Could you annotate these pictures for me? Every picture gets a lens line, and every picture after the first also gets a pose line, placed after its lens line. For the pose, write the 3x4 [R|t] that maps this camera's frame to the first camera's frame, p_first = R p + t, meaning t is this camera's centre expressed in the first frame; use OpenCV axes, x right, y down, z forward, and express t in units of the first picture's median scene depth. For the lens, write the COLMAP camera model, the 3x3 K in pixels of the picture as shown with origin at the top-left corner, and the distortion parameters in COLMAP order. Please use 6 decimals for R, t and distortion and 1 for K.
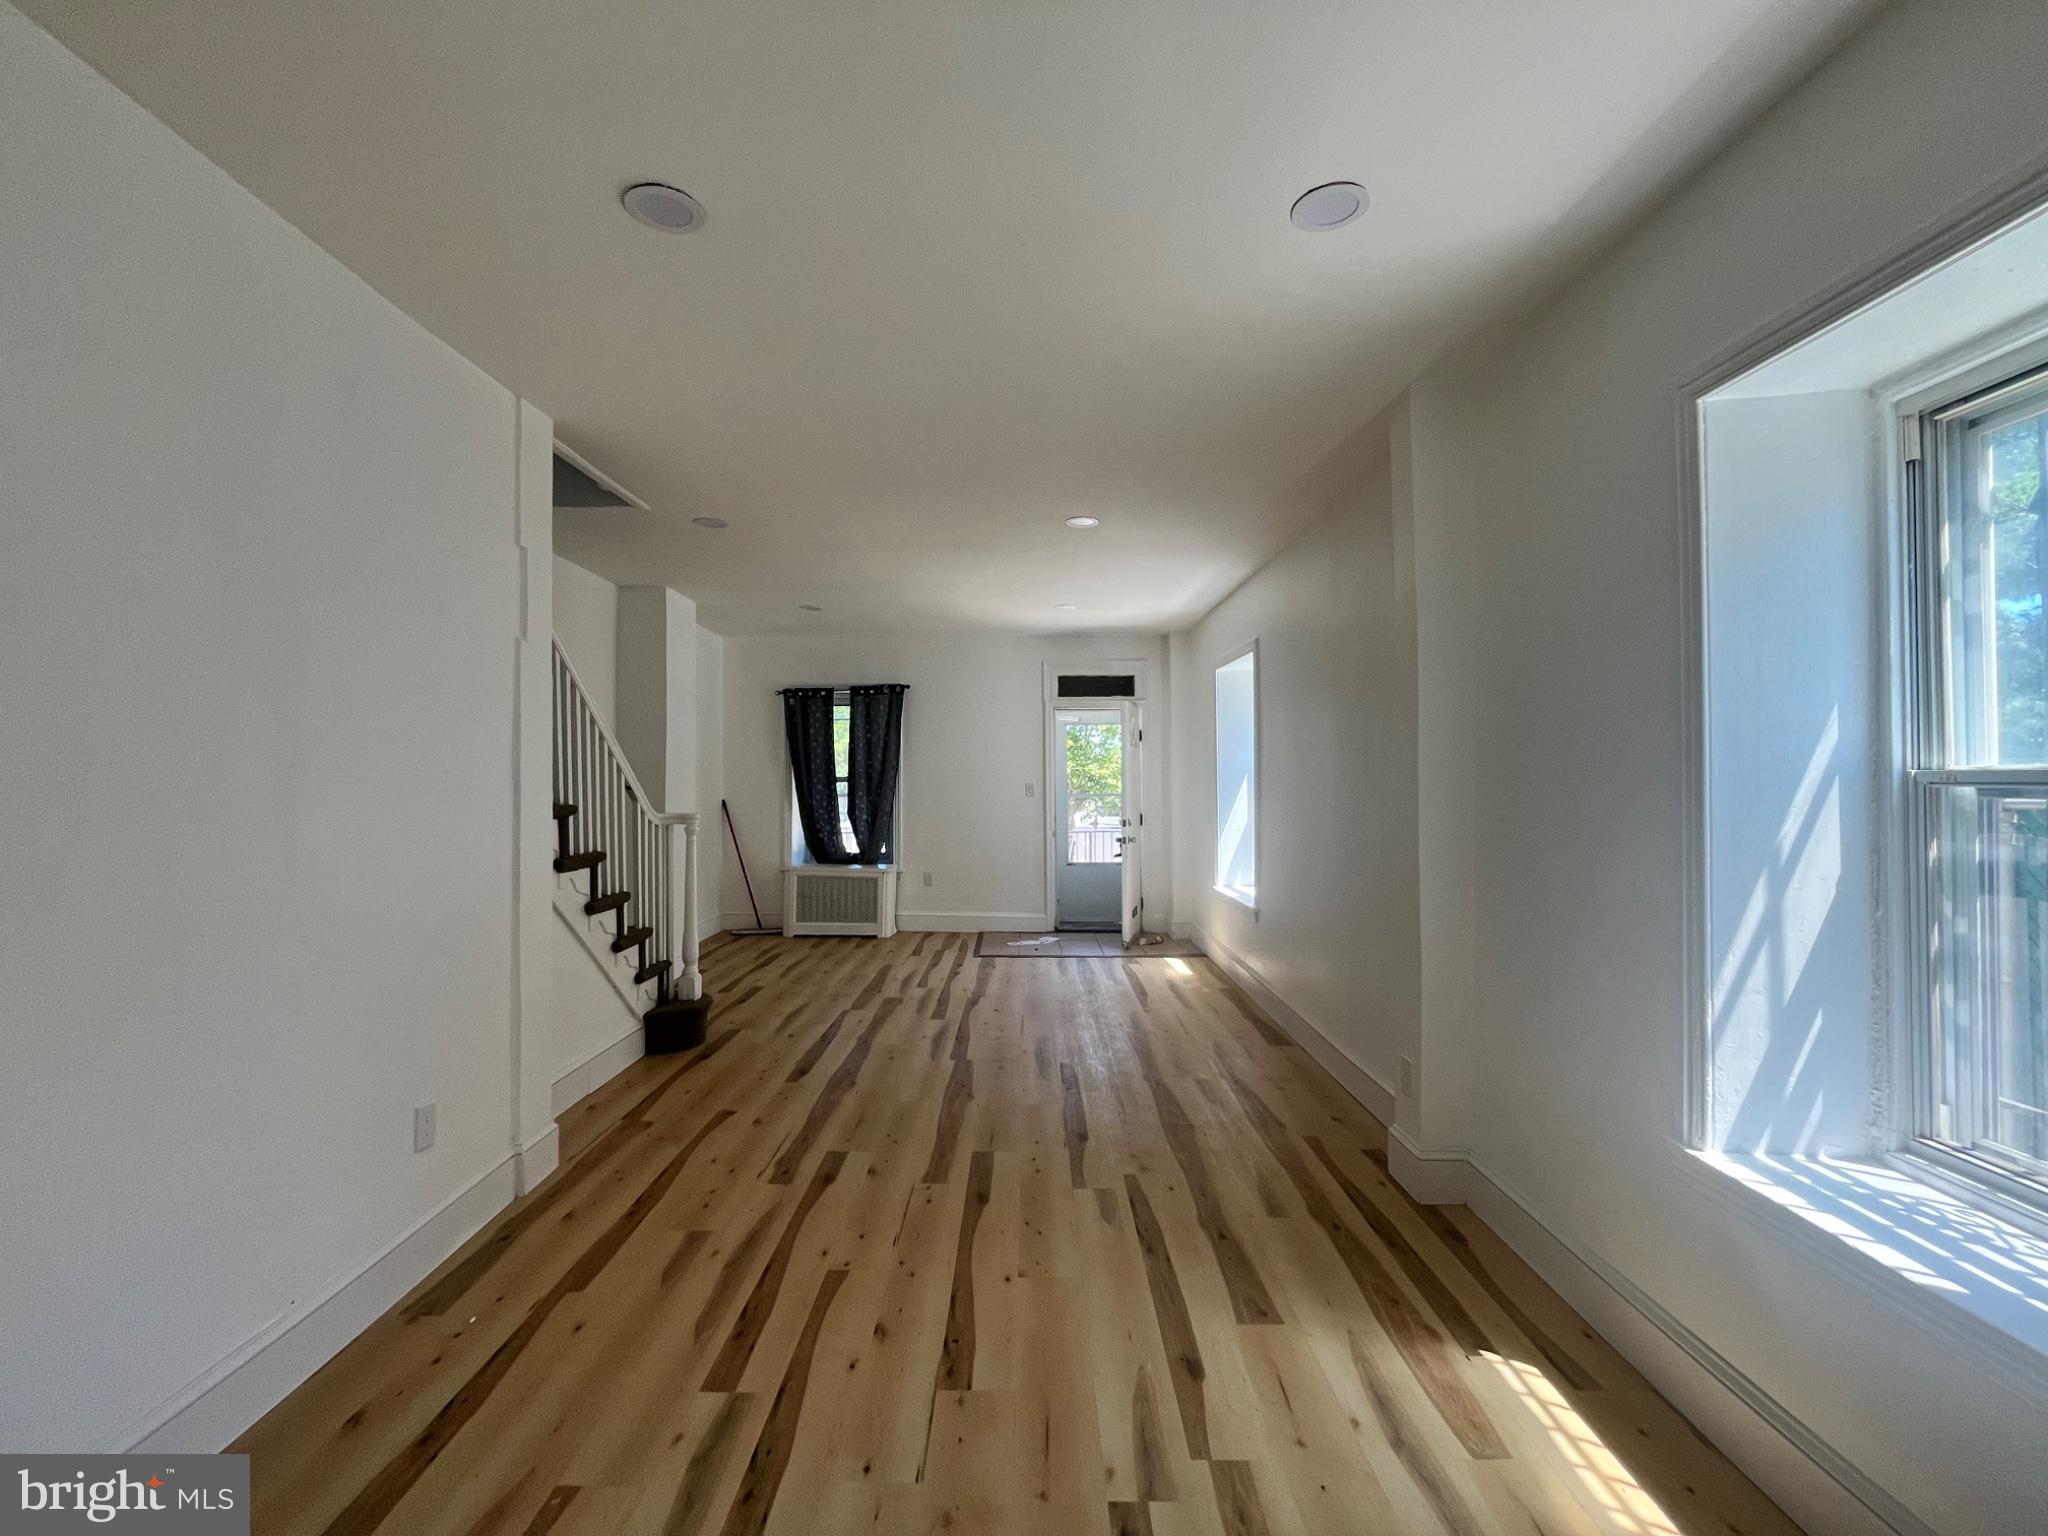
lens RADIAL K [[833.3, 0, 1014.2], [0, 833.3, 766.5], [0, 0, 1]] dist [-0.003003, -0.000764]
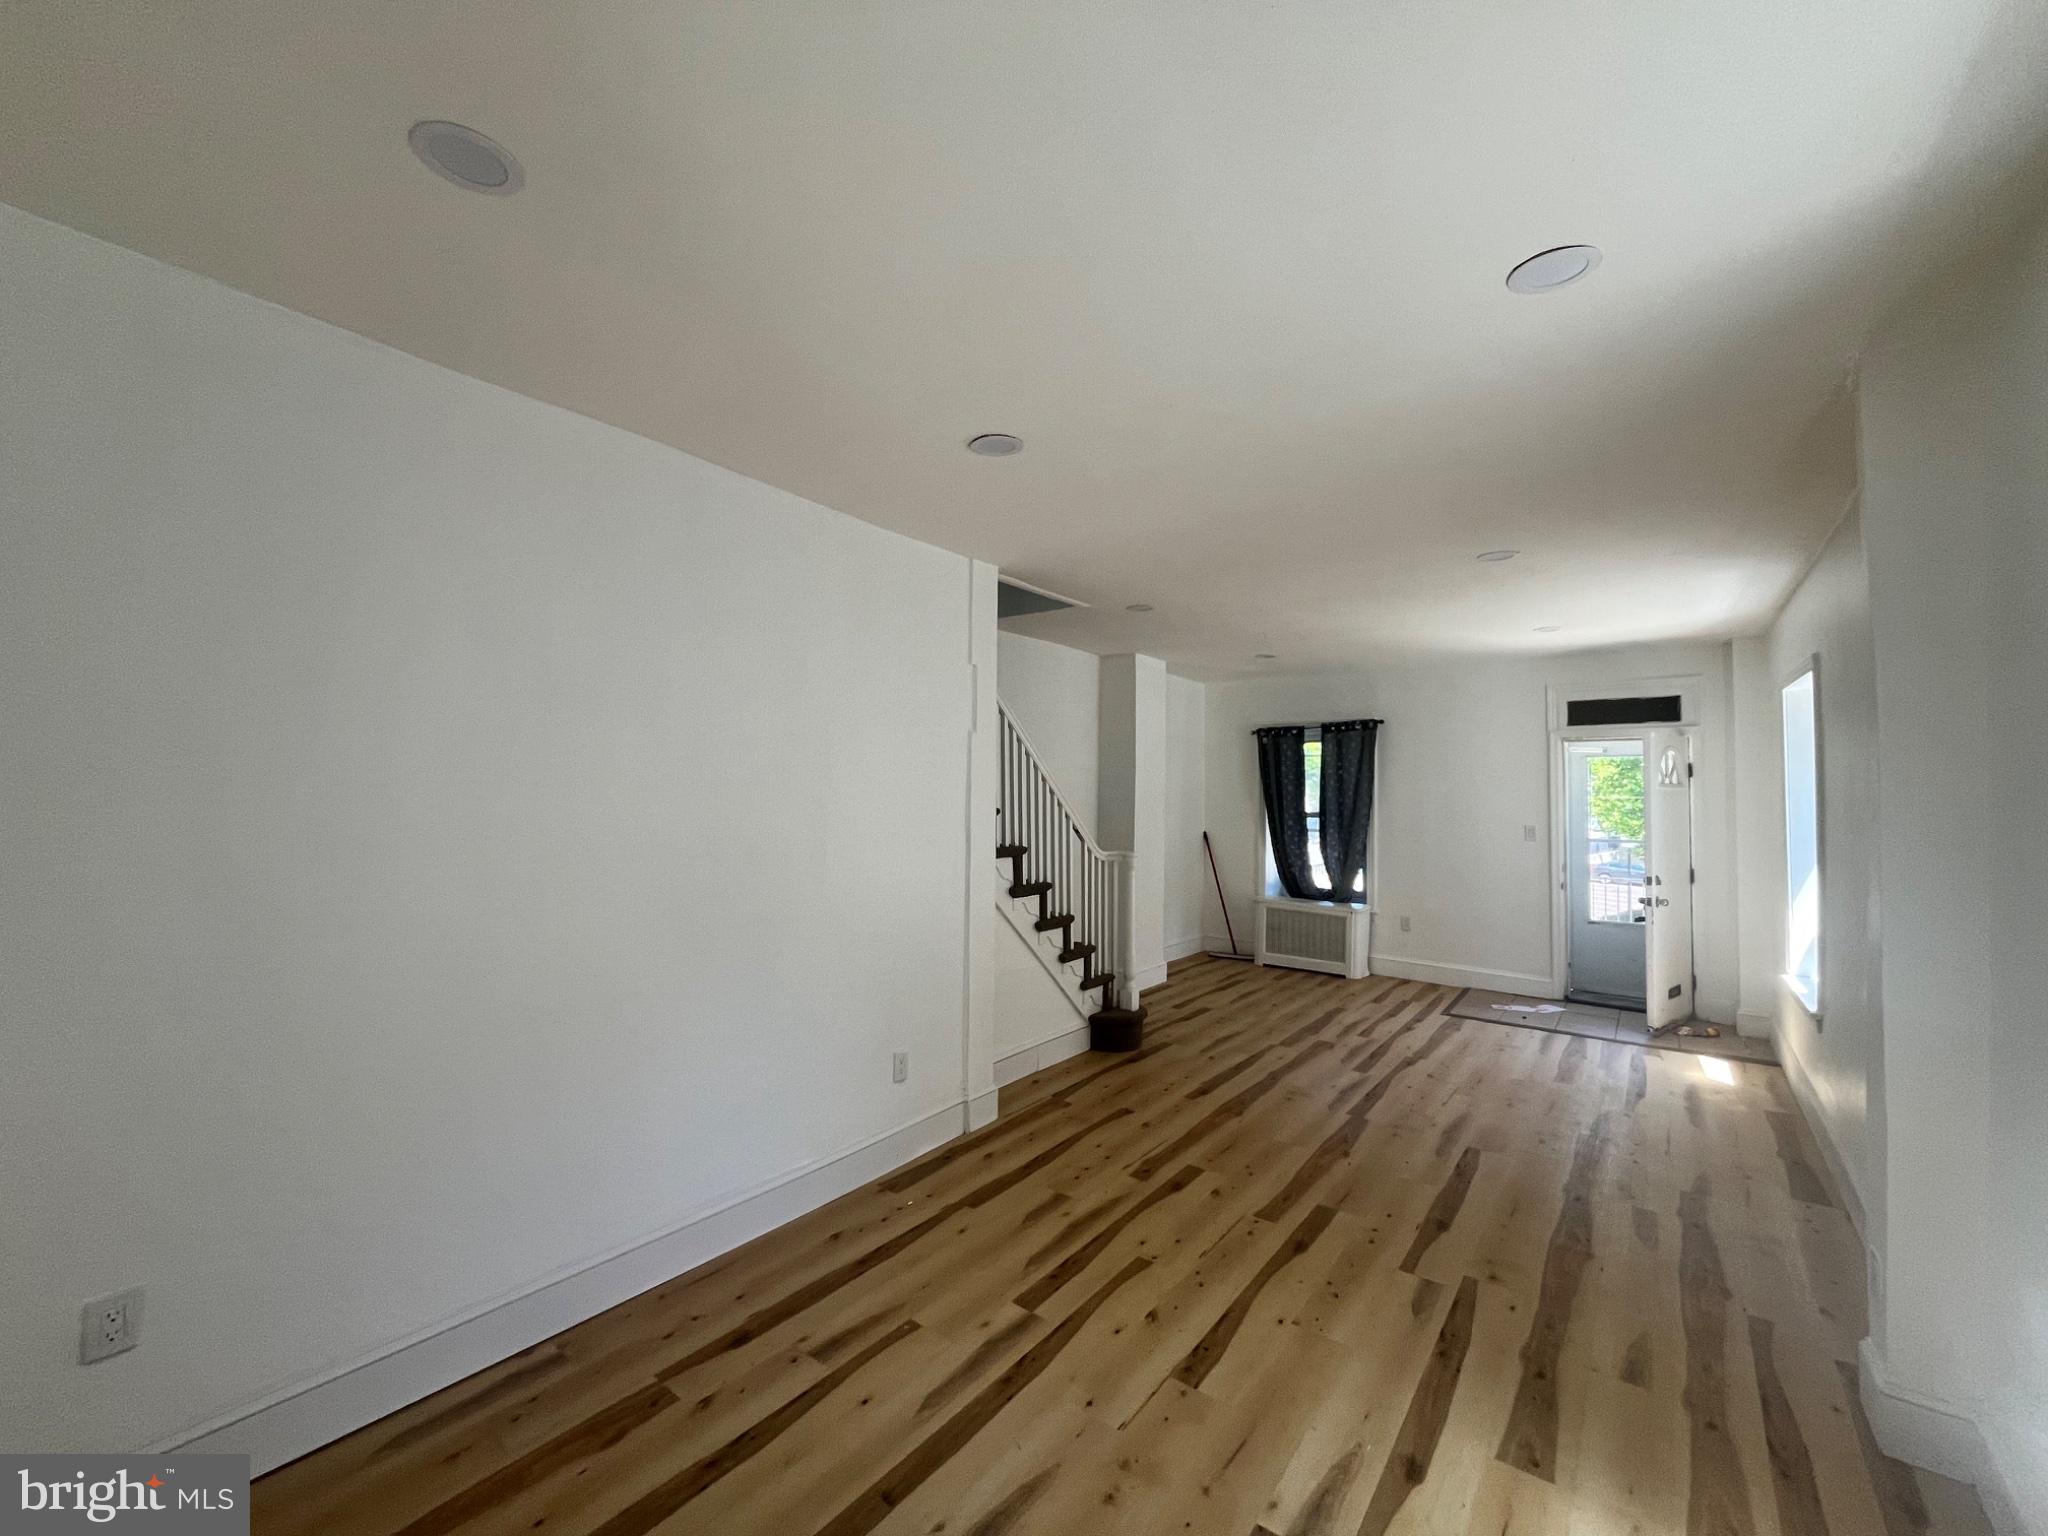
lens RADIAL K [[833.3, 0, 1016.1], [0, 833.3, 764.4], [0, 0, 1]] dist [-0.003003, -0.000764]
pose [[0.792123, -0.011298, -0.610257, 0.241101], [0.000048, 0.999830, -0.018449, -0.054248], [0.610362, 0.014584, 0.791989, -0.046659]]
